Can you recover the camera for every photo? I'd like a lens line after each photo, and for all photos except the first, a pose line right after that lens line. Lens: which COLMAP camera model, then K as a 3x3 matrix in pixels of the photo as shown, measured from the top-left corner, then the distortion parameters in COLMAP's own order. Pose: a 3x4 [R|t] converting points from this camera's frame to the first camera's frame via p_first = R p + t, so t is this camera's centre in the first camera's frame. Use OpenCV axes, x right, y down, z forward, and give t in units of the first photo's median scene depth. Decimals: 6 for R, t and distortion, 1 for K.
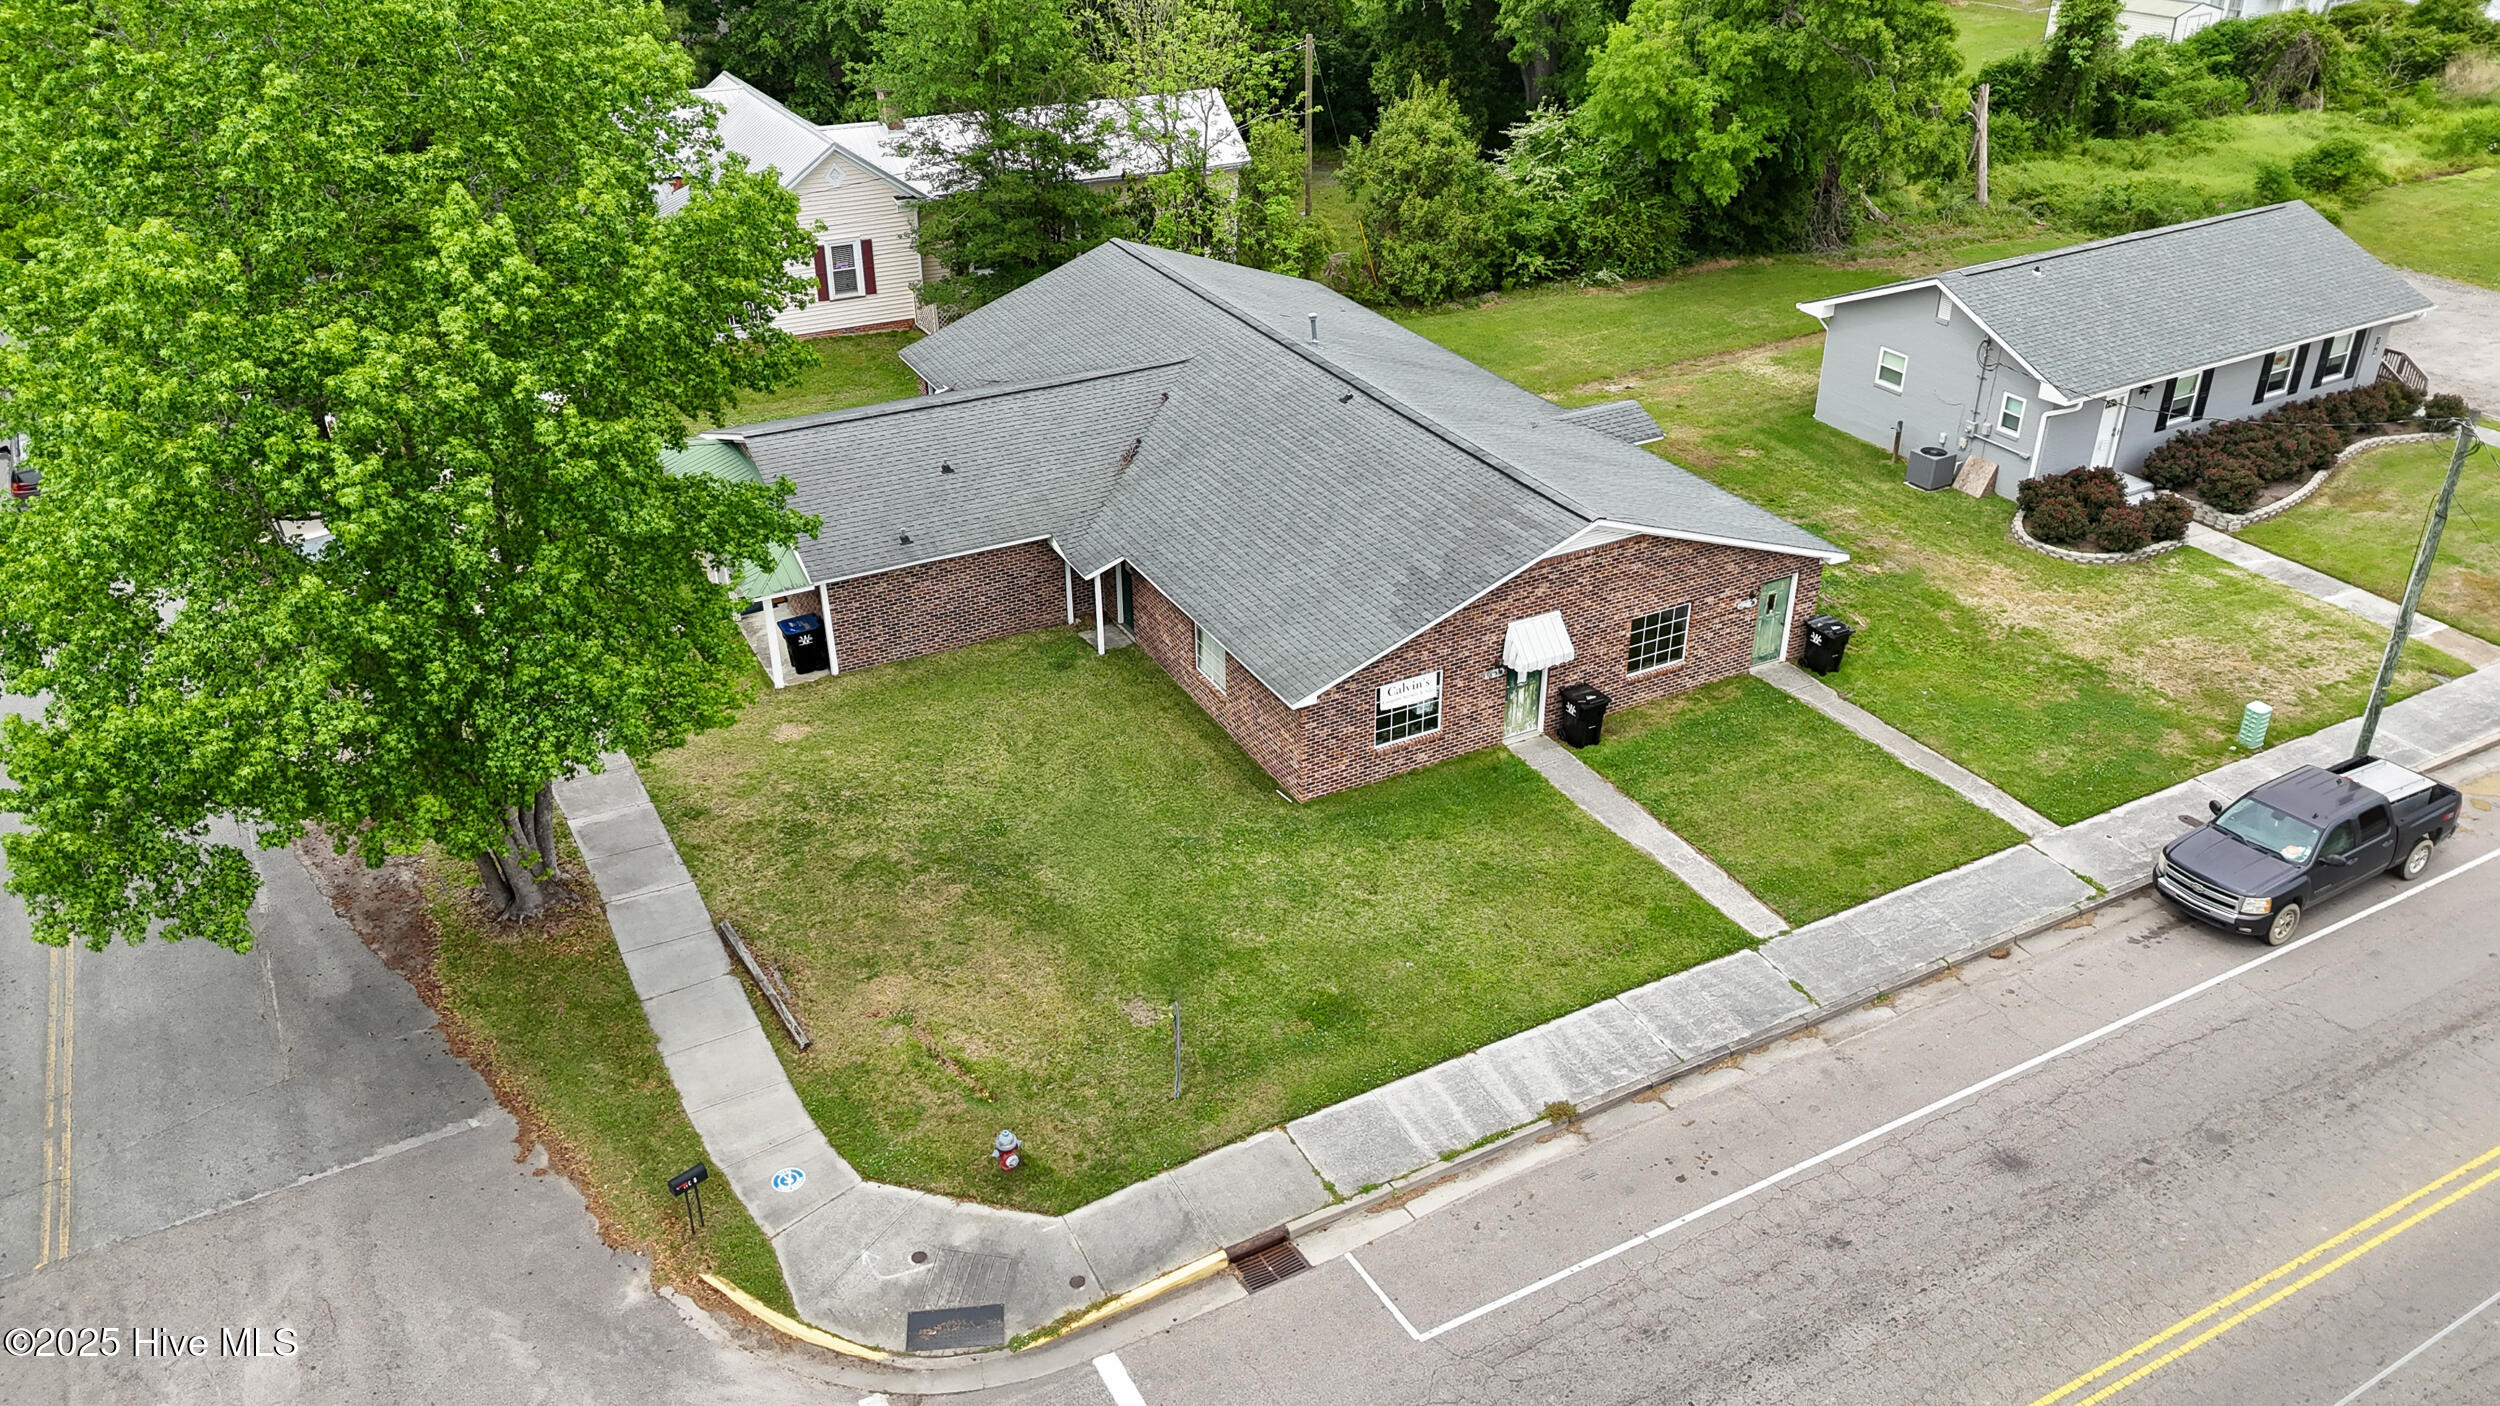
lens RADIAL K [[1834.3, 0, 1263.1], [0, 1834.3, 694.0], [0, 0, 1]] dist [0.089948, -0.102947]
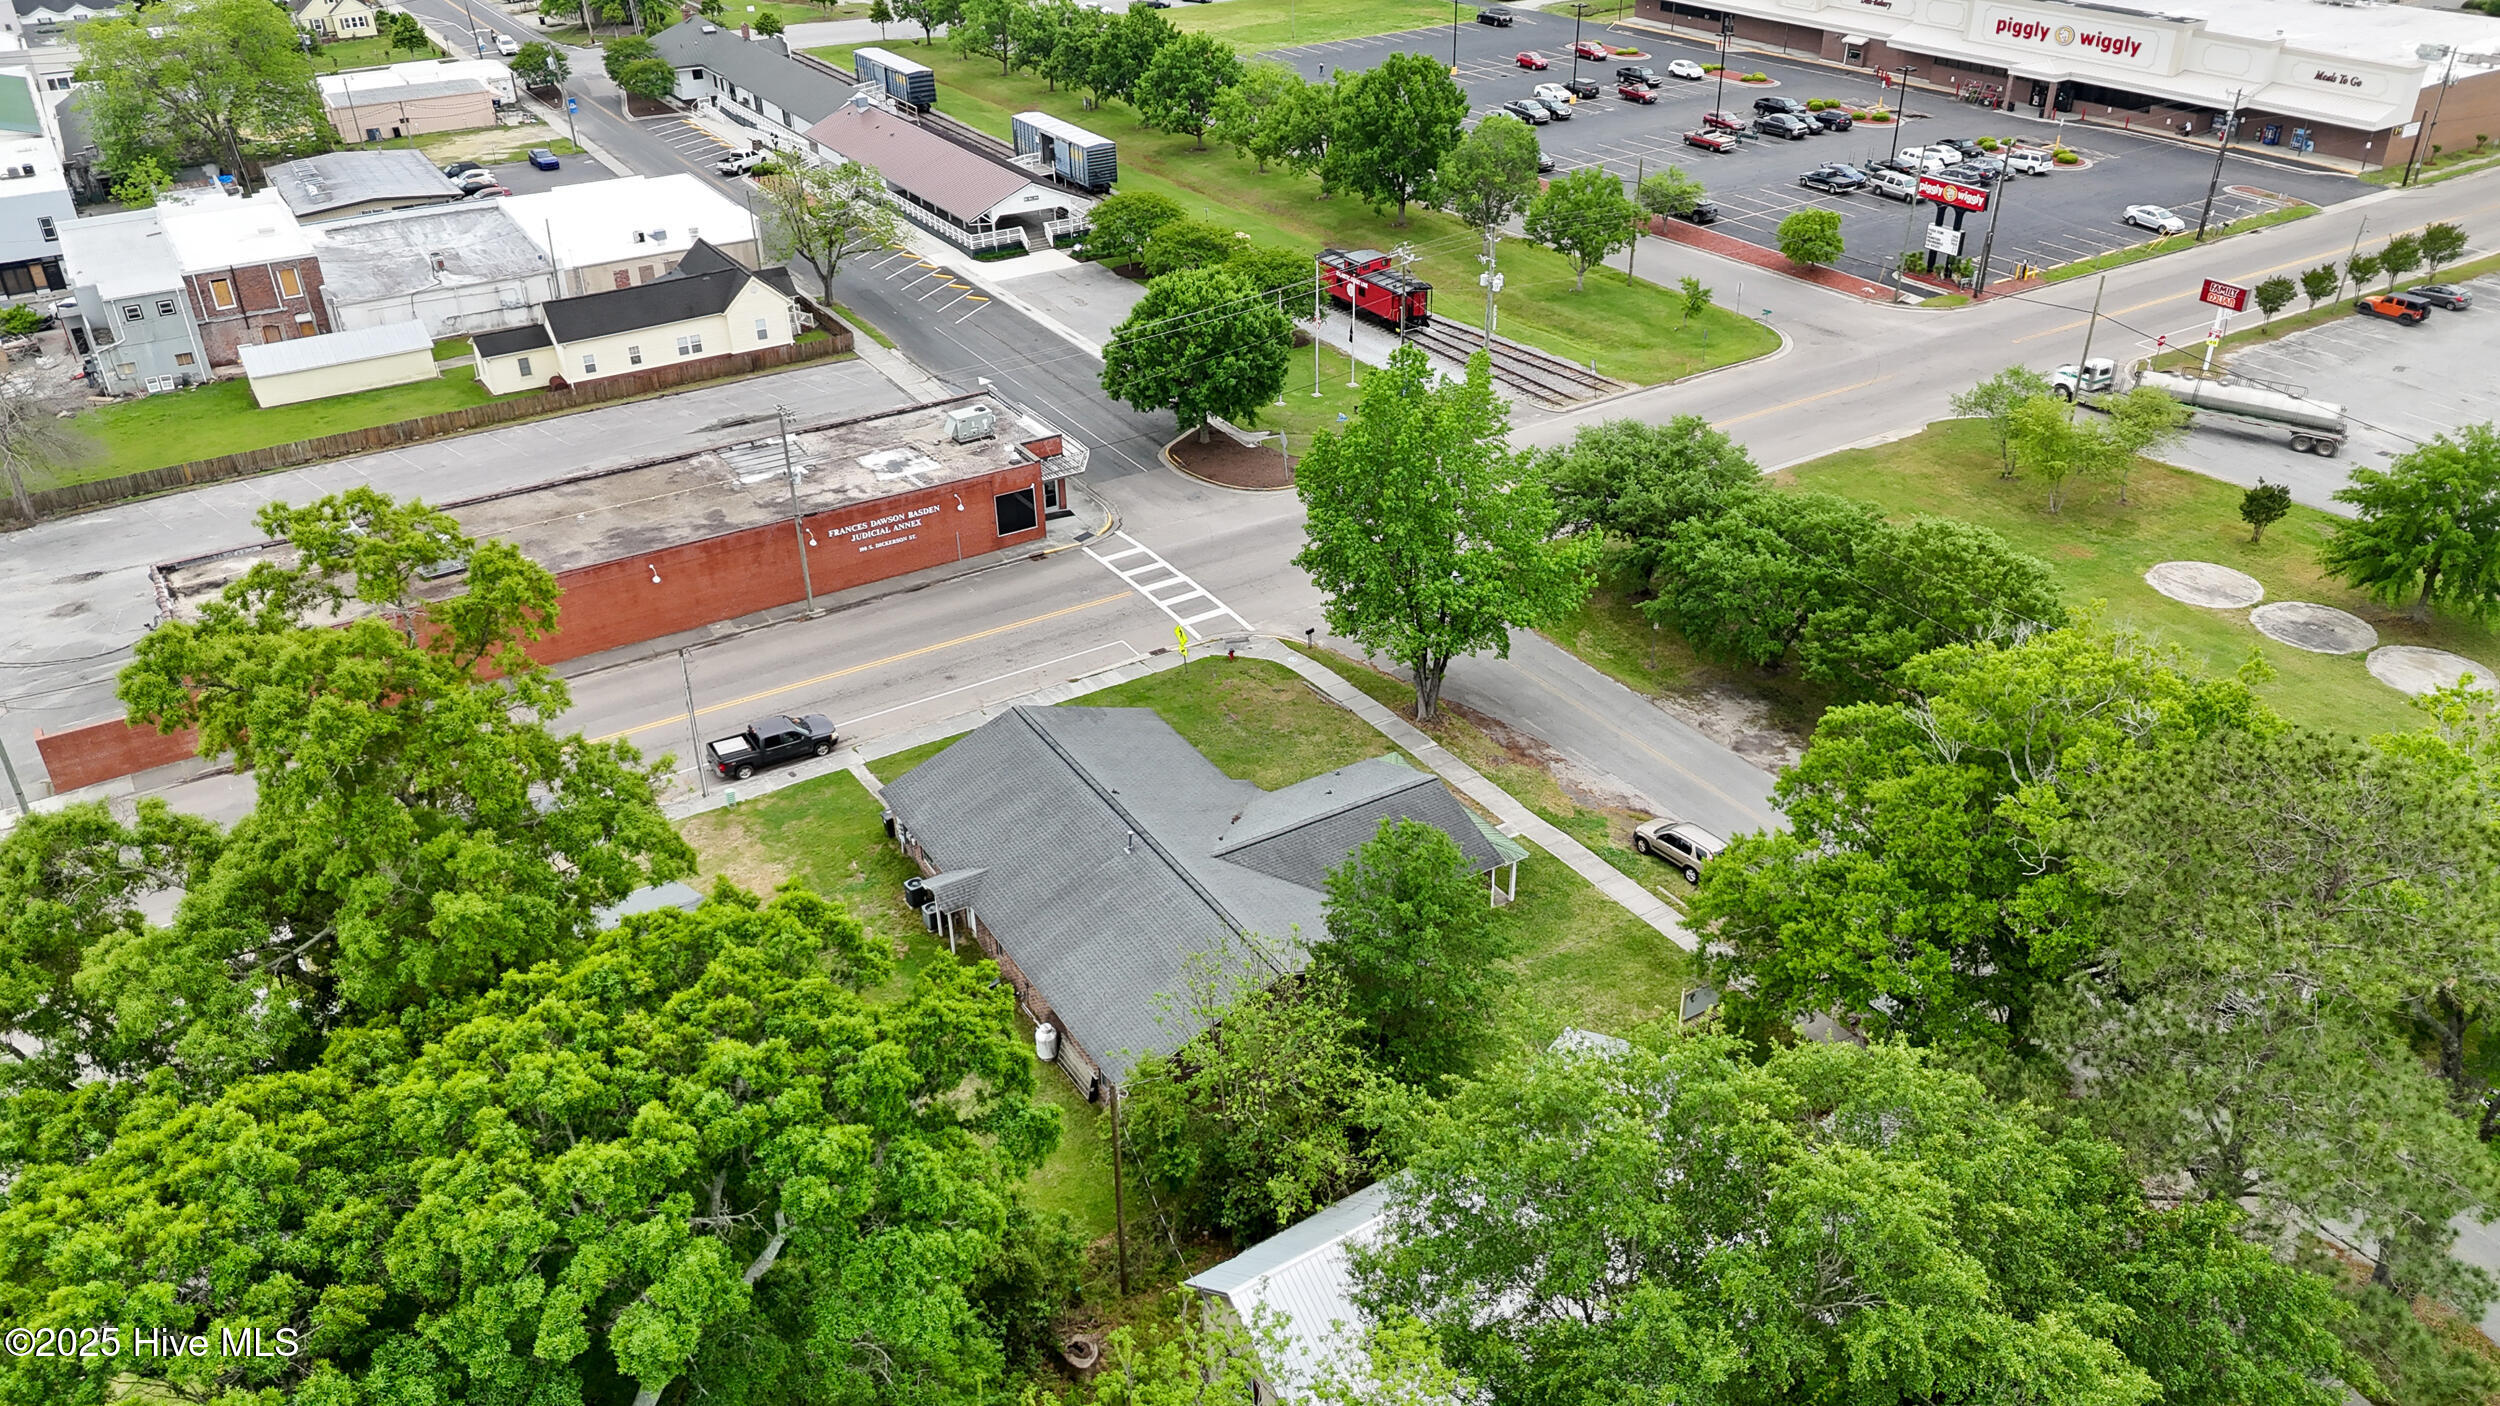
lens RADIAL K [[1834.3, 0, 1263.1], [0, 1834.3, 694.0], [0, 0, 1]] dist [0.089948, -0.102947]
pose [[-0.997883, 0.049476, -0.042205, -0.034407], [-0.010436, 0.518753, 0.854860, -2.063318], [0.064190, 0.853491, -0.517139, 2.178746]]
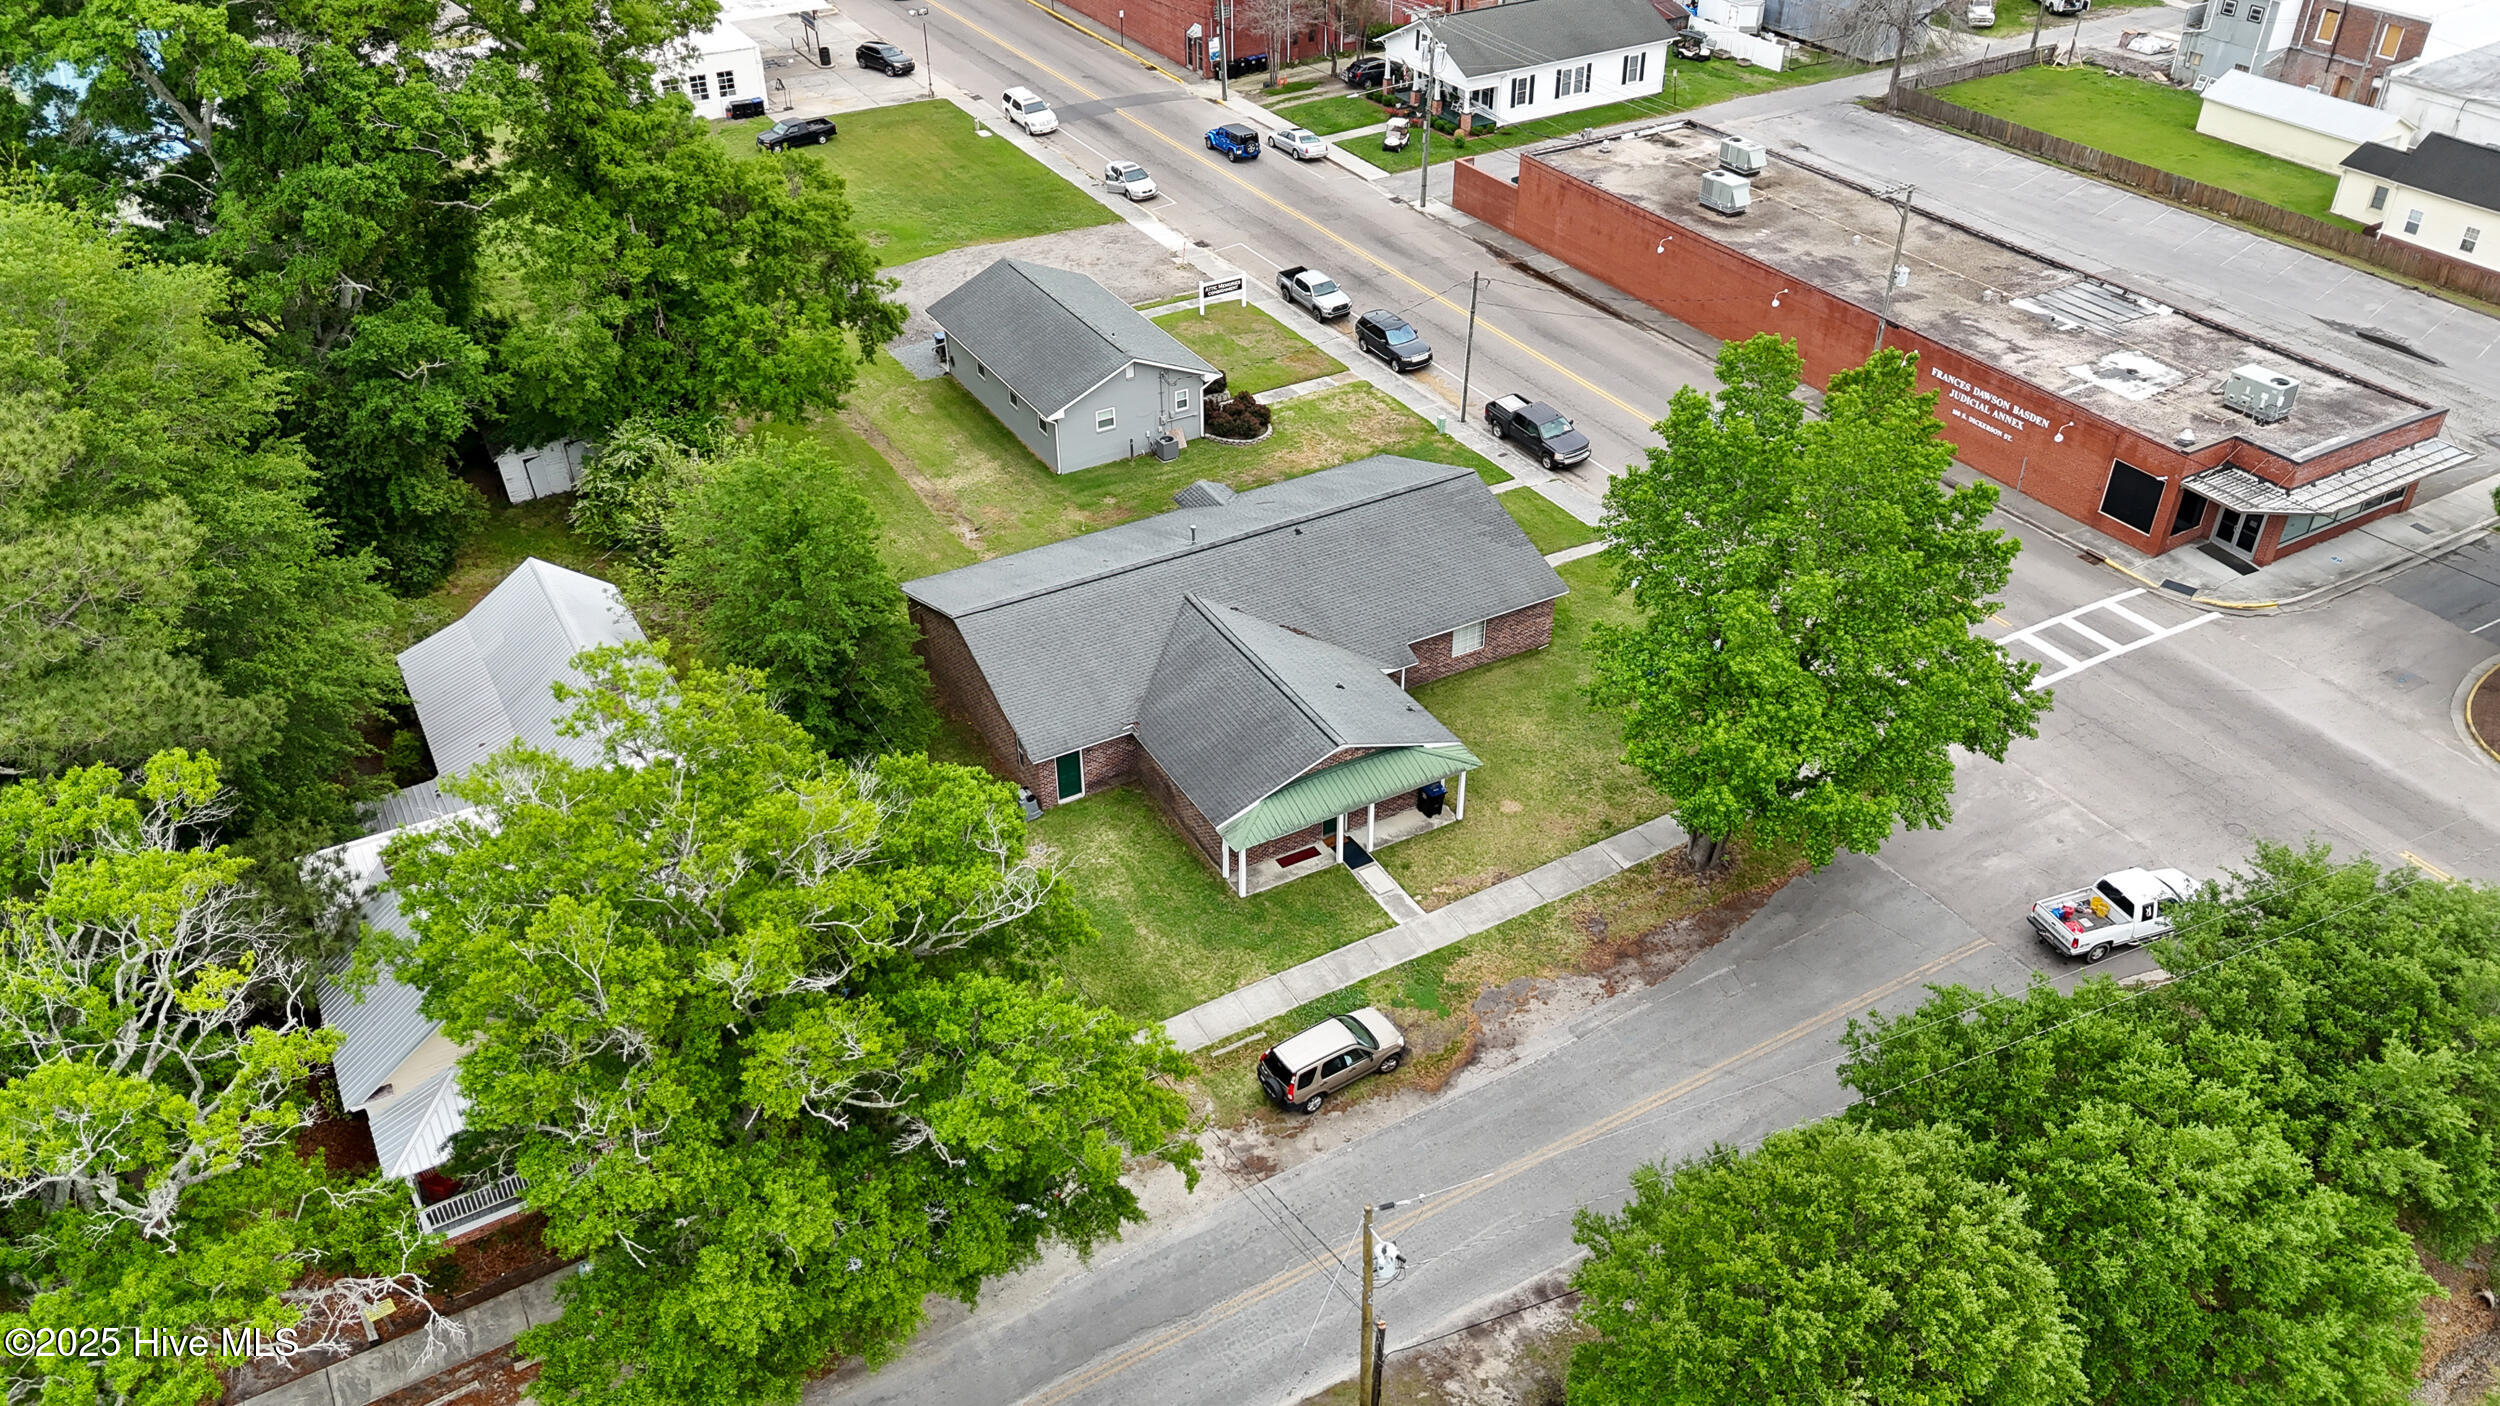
lens RADIAL K [[1834.3, 0, 1263.1], [0, 1834.3, 694.0], [0, 0, 1]] dist [0.089948, -0.102947]
pose [[-0.027169, -0.558628, 0.828973, -1.698177], [0.493900, 0.713487, 0.496991, -1.072785], [-0.869094, 0.422932, 0.256522, 0.766001]]
